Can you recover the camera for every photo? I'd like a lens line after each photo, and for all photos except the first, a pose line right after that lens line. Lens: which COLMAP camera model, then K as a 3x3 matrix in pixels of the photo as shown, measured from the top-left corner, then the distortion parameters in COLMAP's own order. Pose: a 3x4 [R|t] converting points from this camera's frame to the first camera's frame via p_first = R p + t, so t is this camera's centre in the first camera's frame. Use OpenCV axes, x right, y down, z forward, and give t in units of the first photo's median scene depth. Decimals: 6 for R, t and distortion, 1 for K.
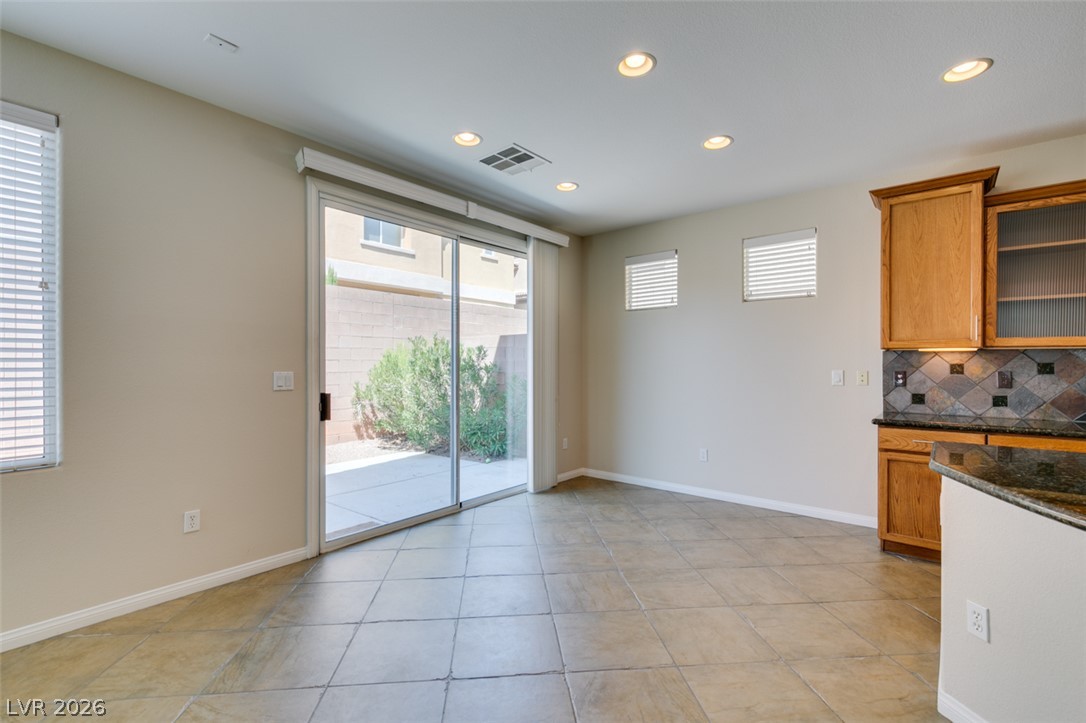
lens RADIAL K [[486.3, 0, 540.8], [0, 486.3, 365.2], [0, 0, 1]] dist [0.007440, -0.001591]
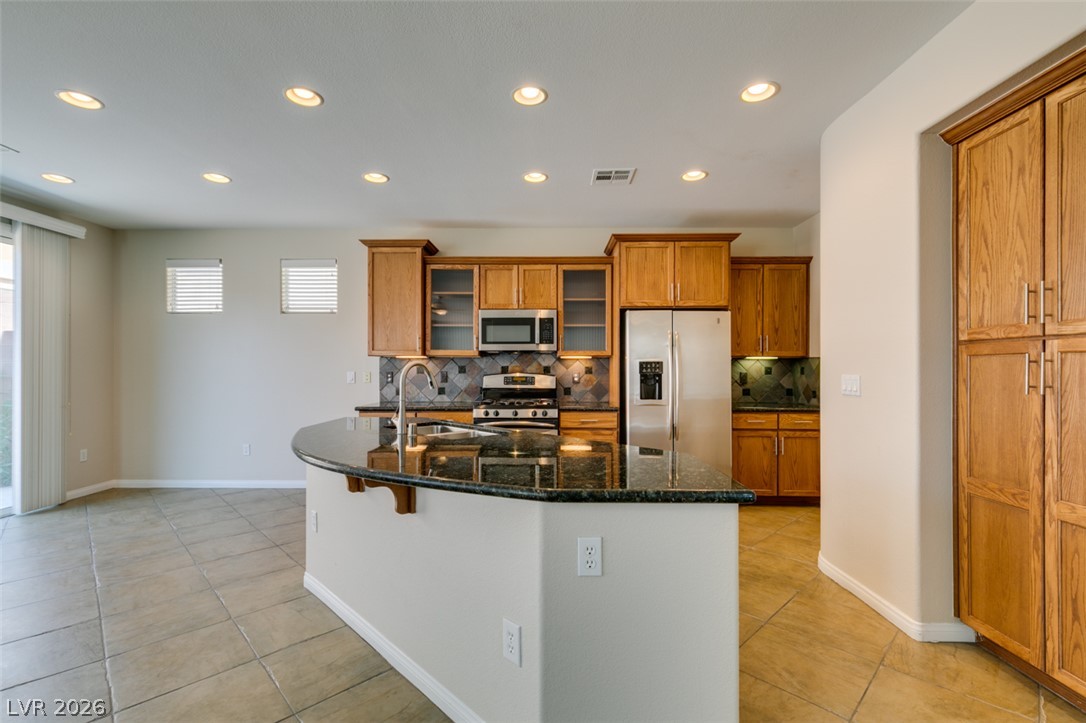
lens RADIAL K [[486.3, 0, 540.6], [0, 486.3, 364.9], [0, 0, 1]] dist [0.007440, -0.001591]
pose [[0.777932, 0.002522, 0.628343, 0.203678], [0.002254, 0.999974, -0.006804, 0.002280], [-0.628344, 0.006709, 0.777906, -0.351053]]
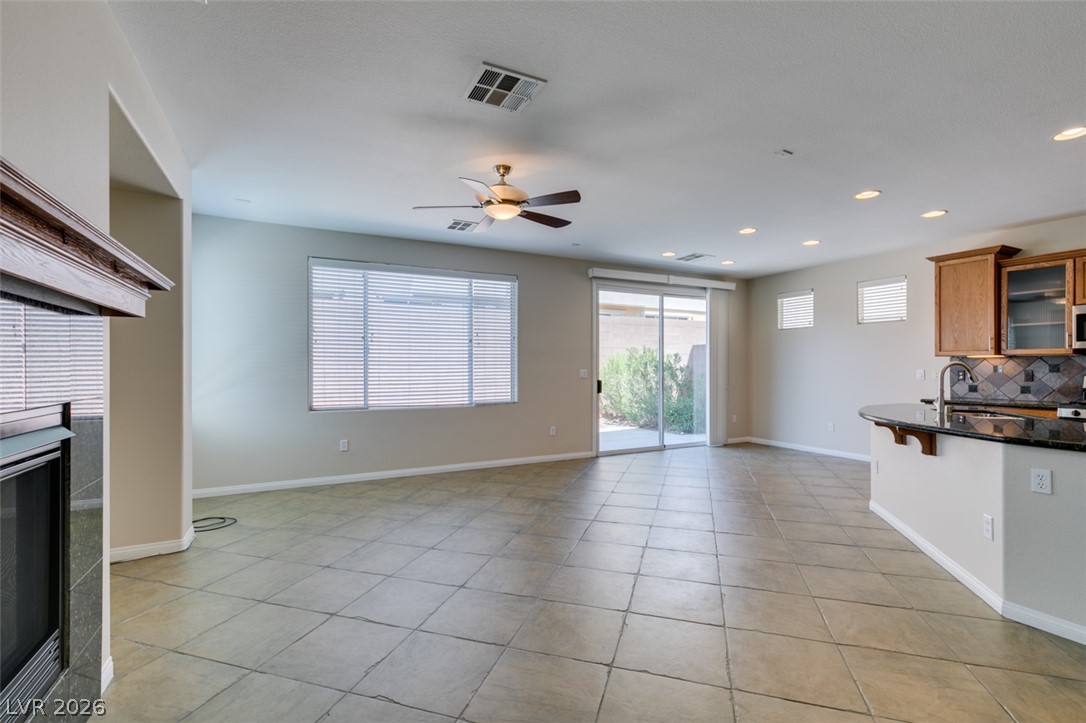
lens RADIAL K [[486.3, 0, 542.0], [0, 486.3, 365.7], [0, 0, 1]] dist [0.007440, -0.001591]
pose [[0.922088, -0.001379, -0.386978, 0.123908], [-0.000204, 0.999992, -0.004052, 0.004147], [0.386981, 0.003815, 0.922080, -0.916913]]
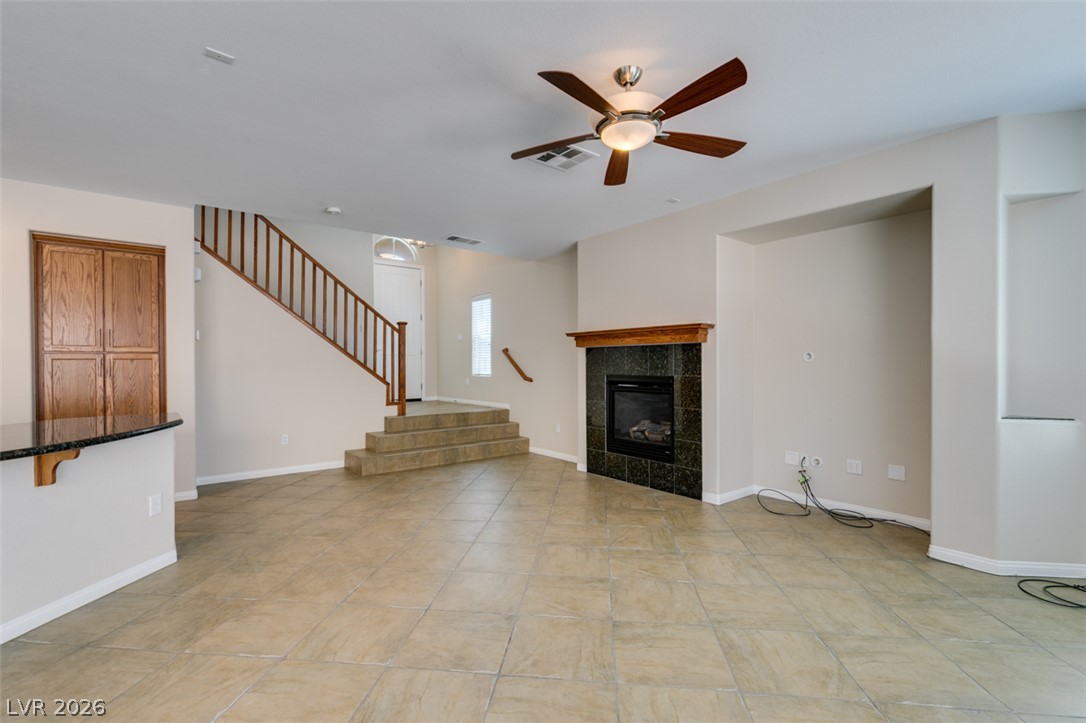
lens RADIAL K [[486.3, 0, 542.9], [0, 486.3, 367.5], [0, 0, 1]] dist [0.007440, -0.001591]
pose [[-0.979237, 0.001069, 0.202716, -0.355269], [0.003100, 0.999948, 0.009699, -0.000116], [-0.202696, 0.010126, -0.979189, 0.659673]]
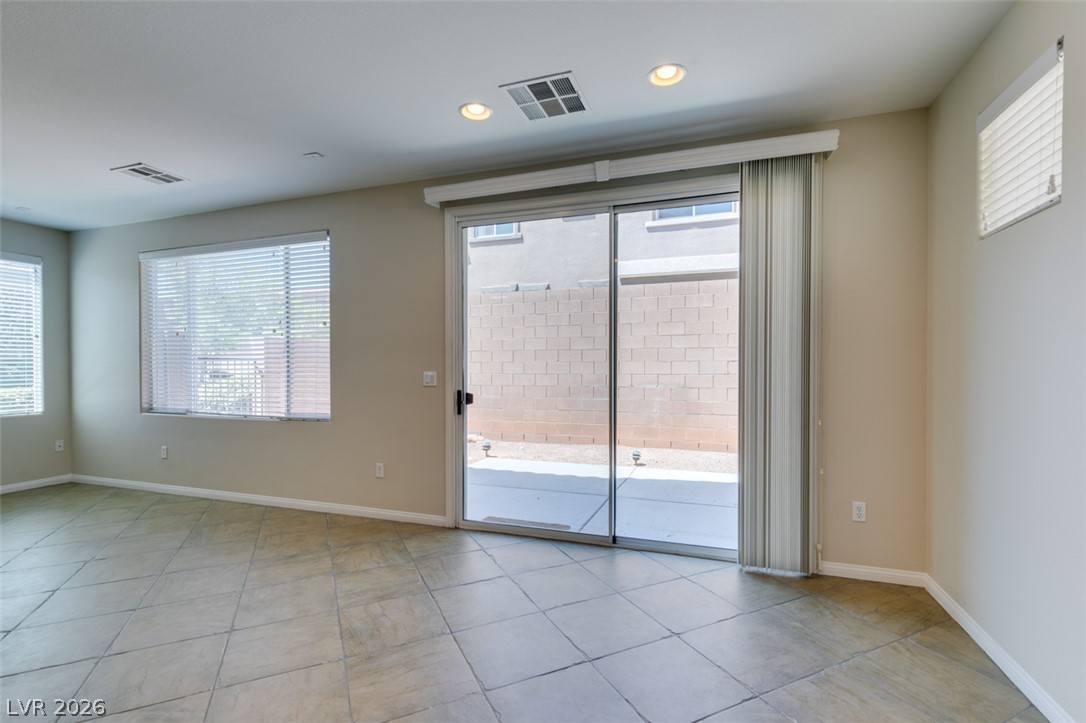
lens RADIAL K [[486.3, 0, 544.1], [0, 486.3, 372.3], [0, 0, 1]] dist [0.007440, -0.001591]
pose [[0.349723, 0.009986, -0.936800, 0.634621], [-0.000890, 0.999946, 0.010326, 0.001858], [0.936853, -0.002777, 0.349713, 0.701291]]
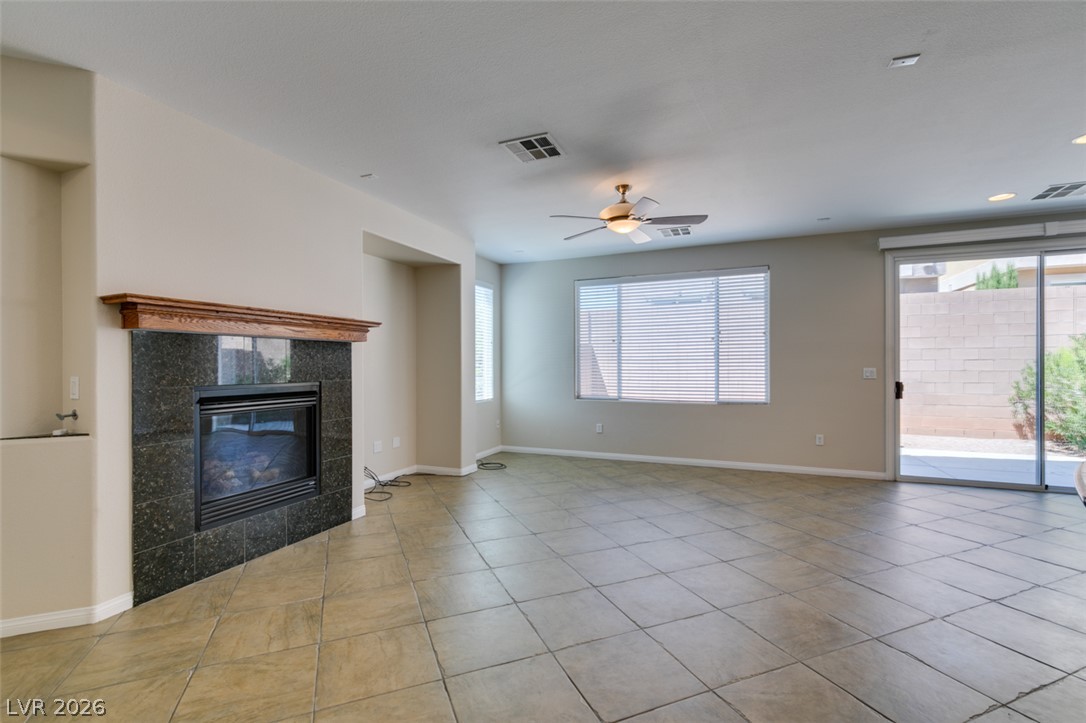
lens RADIAL K [[486.3, 0, 542.8], [0, 486.3, 365.0], [0, 0, 1]] dist [0.007440, -0.001591]
pose [[0.296466, -0.000512, -0.955043, 0.669067], [0.000134, 1.000000, -0.000494, 0.002833], [0.955043, 0.000019, 0.296466, -0.538179]]
